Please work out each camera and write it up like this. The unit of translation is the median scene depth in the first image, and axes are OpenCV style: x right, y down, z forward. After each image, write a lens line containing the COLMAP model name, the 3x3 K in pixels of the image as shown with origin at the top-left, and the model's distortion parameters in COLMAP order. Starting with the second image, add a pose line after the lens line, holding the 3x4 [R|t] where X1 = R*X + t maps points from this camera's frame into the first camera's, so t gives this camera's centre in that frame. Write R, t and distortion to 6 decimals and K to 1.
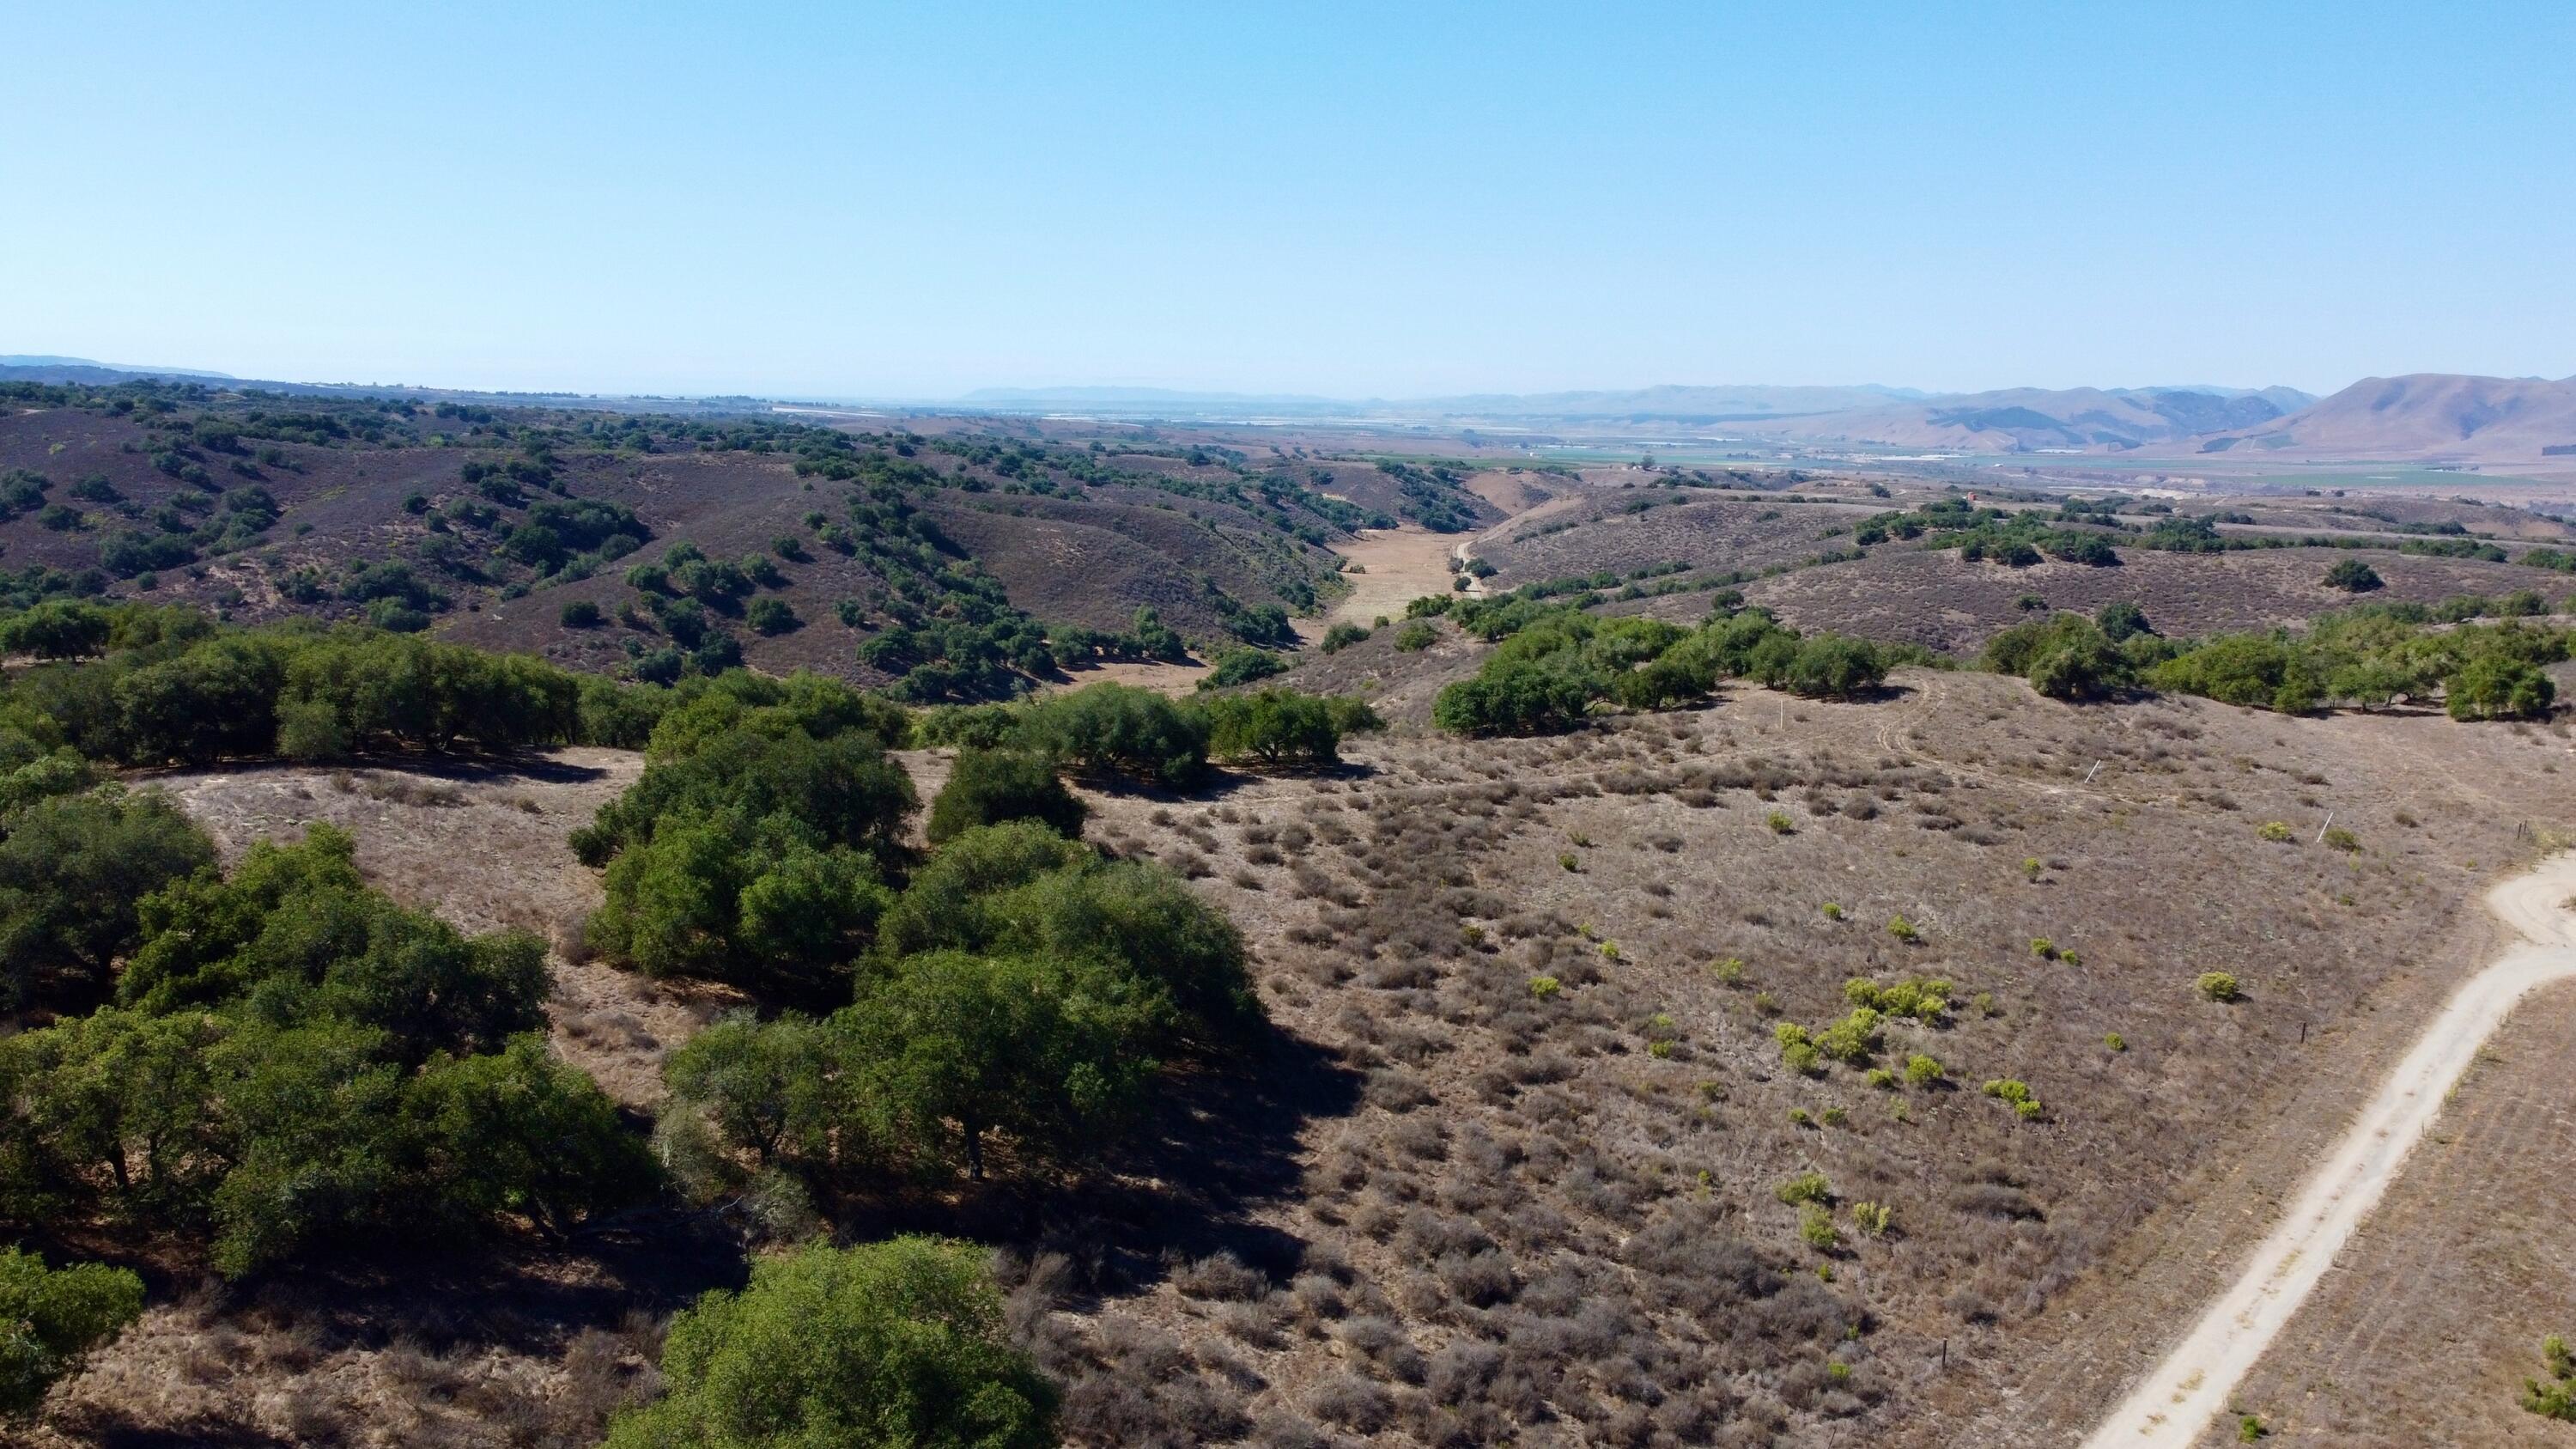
lens RADIAL K [[1946.0, 0, 1281.3], [0, 1946.0, 725.7], [0, 0, 1]] dist [0.009716, -0.020597]
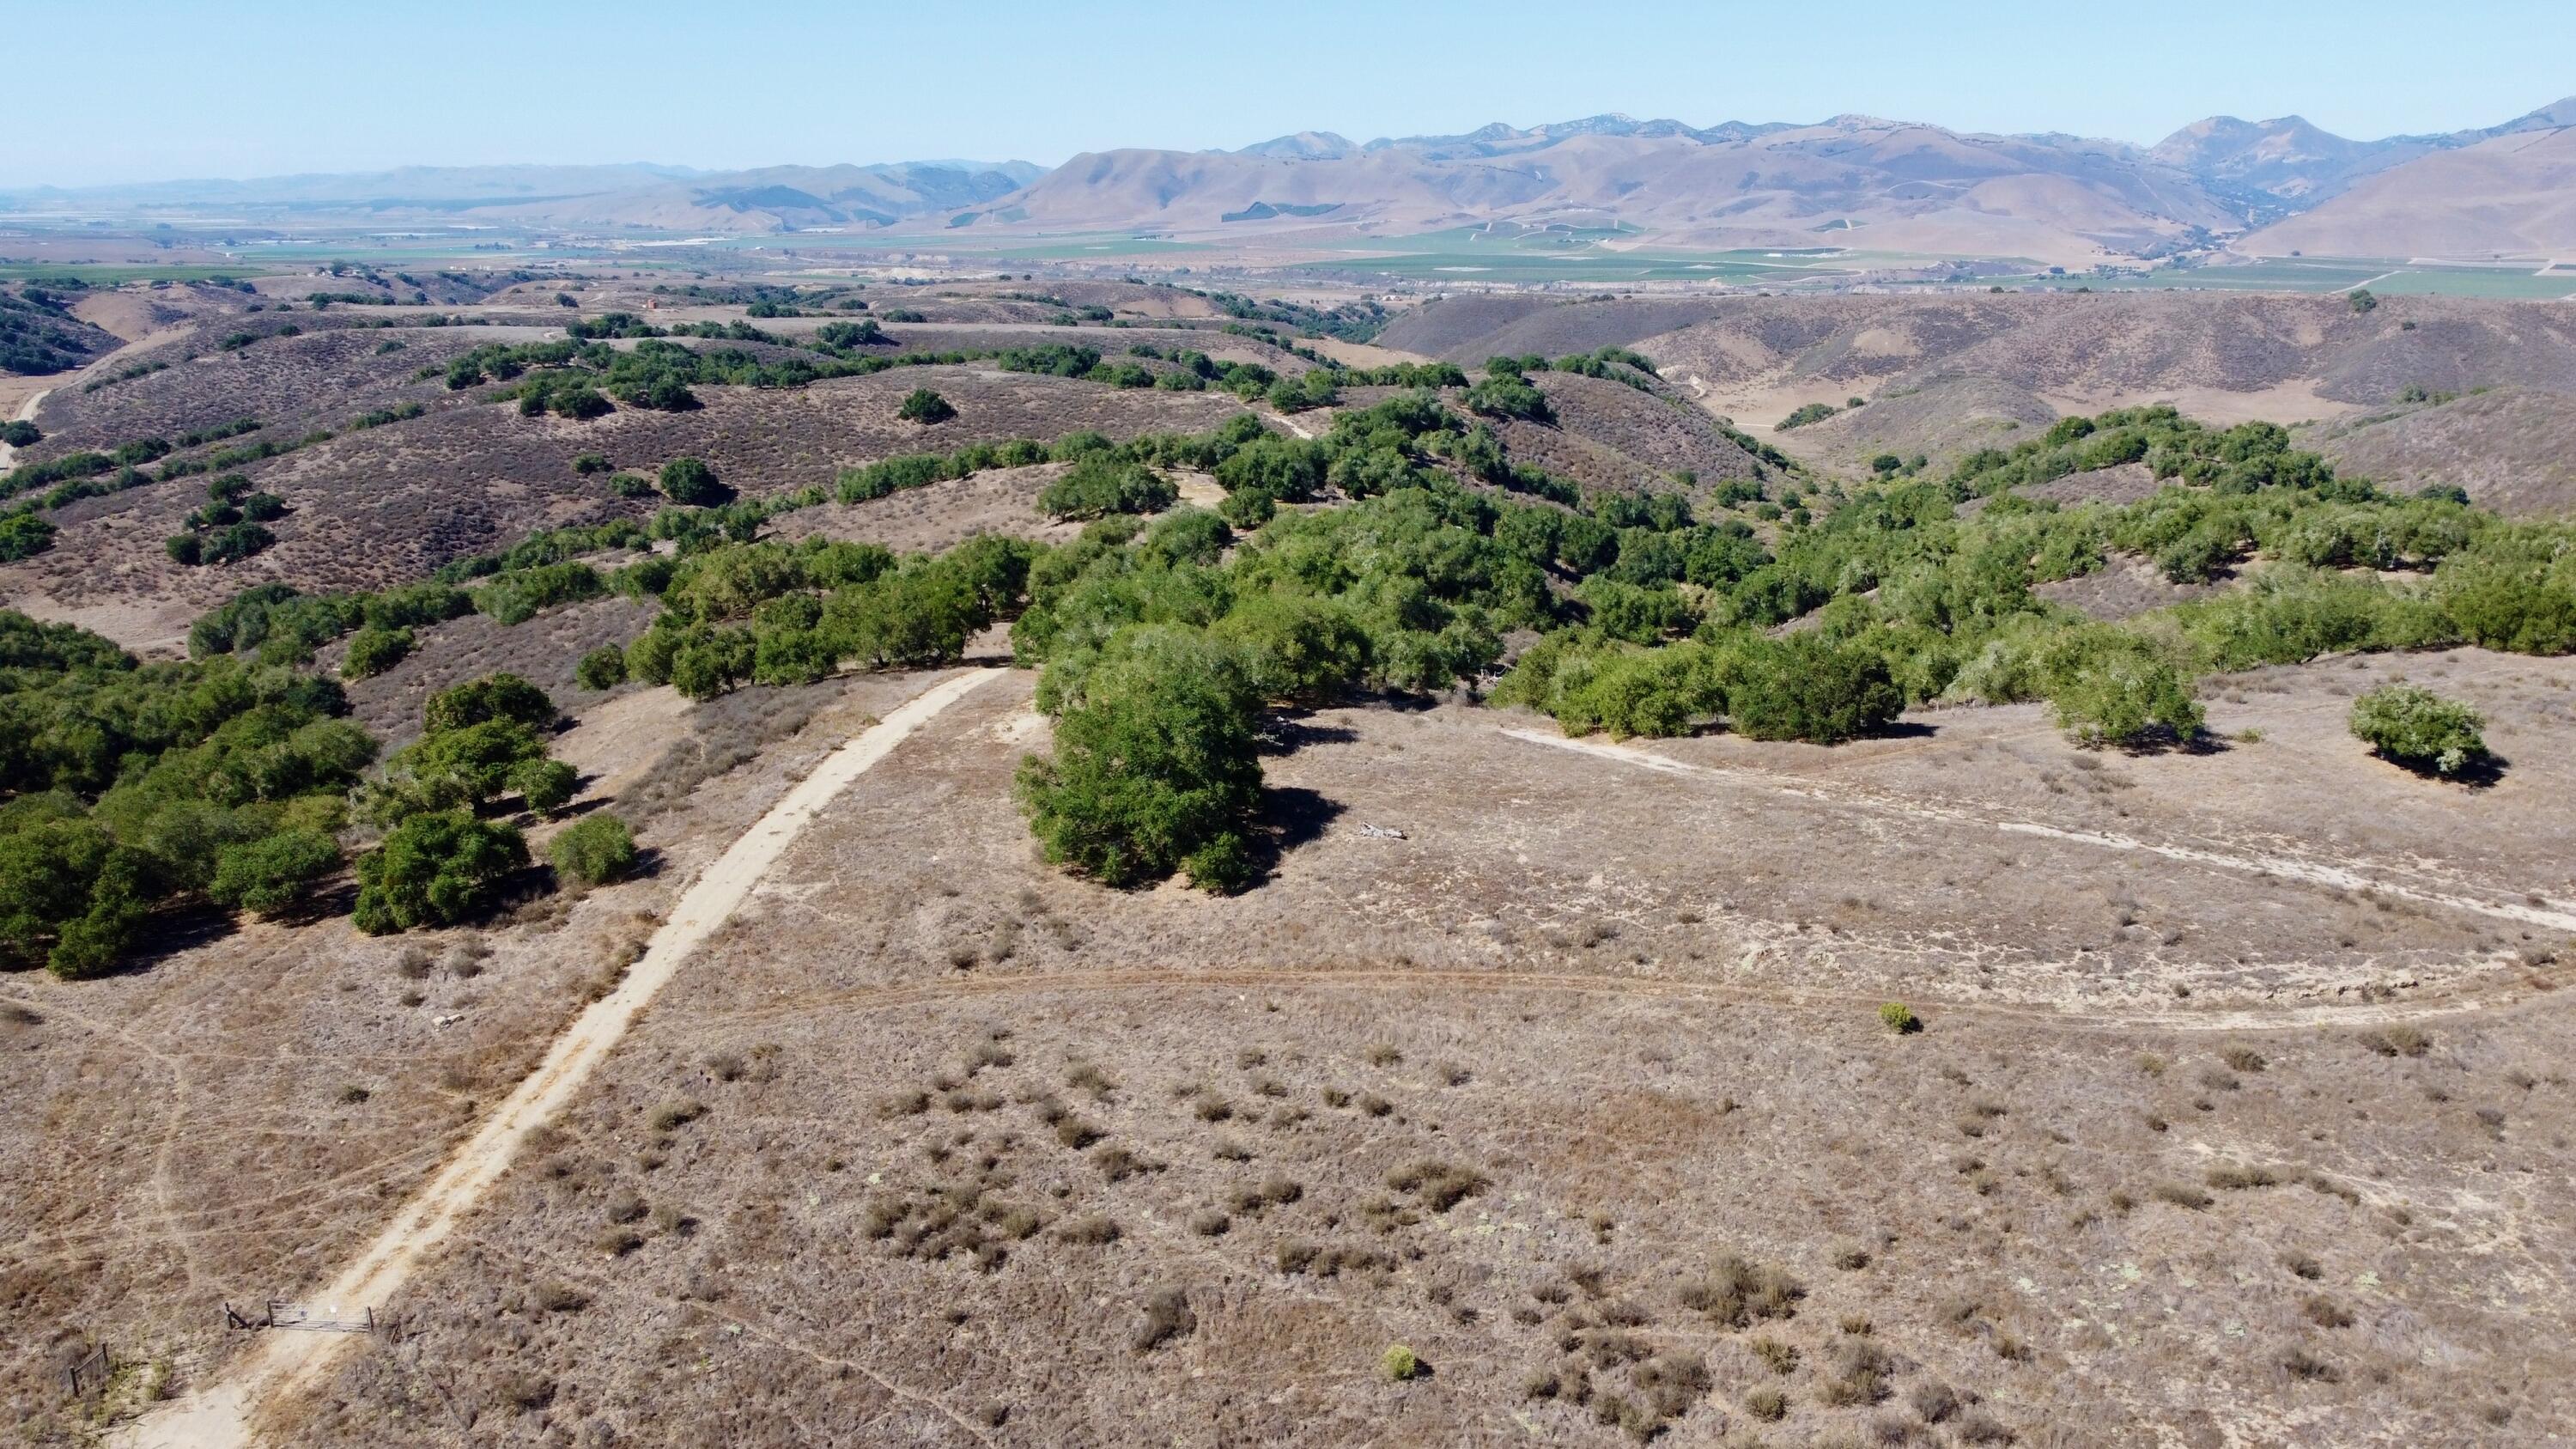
lens RADIAL K [[1946.0, 0, 1281.8], [0, 1946.0, 725.2], [0, 0, 1]] dist [0.009716, -0.020597]
pose [[0.828706, -0.166266, 0.534418, 0.143344], [0.107426, 0.984354, 0.139666, -0.033745], [-0.549278, -0.058331, 0.833602, 0.089038]]
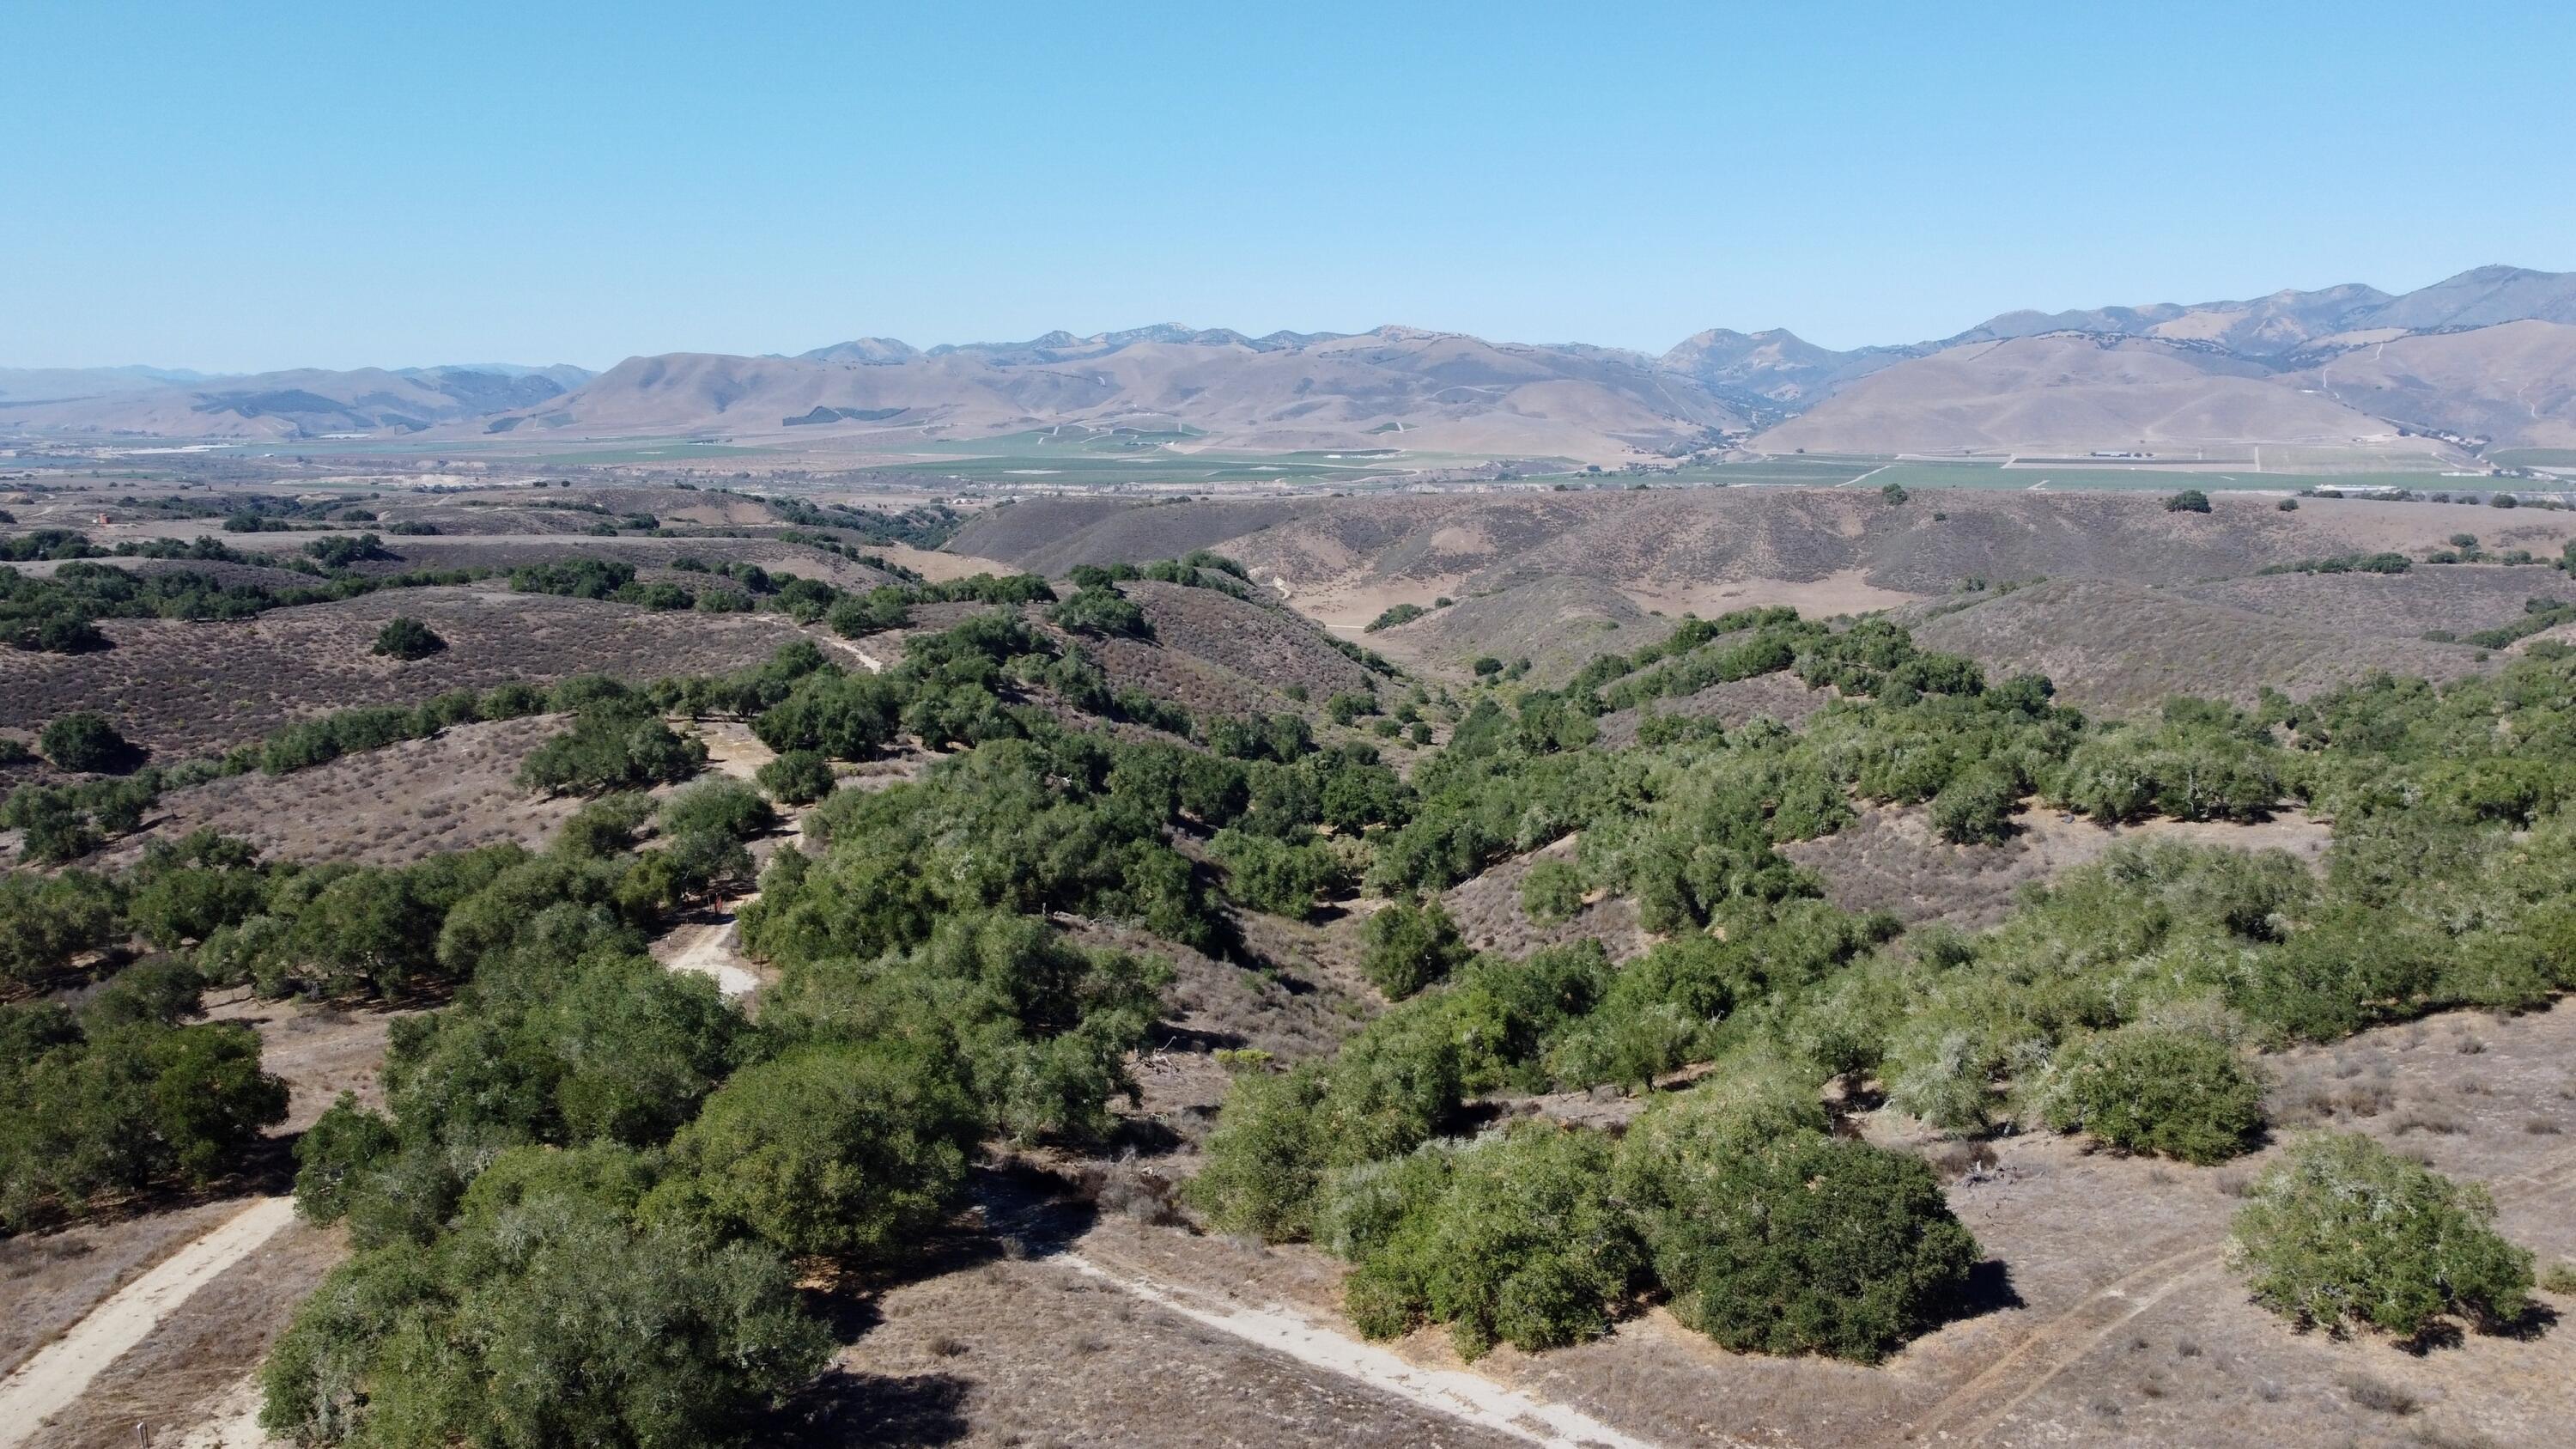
lens RADIAL K [[1946.0, 0, 1281.1], [0, 1946.0, 722.3], [0, 0, 1]] dist [0.009716, -0.020597]
pose [[0.688580, -0.138369, 0.711836, 0.203016], [0.131854, 0.989154, 0.064729, -0.042821], [-0.713072, 0.049288, 0.699356, 0.170913]]
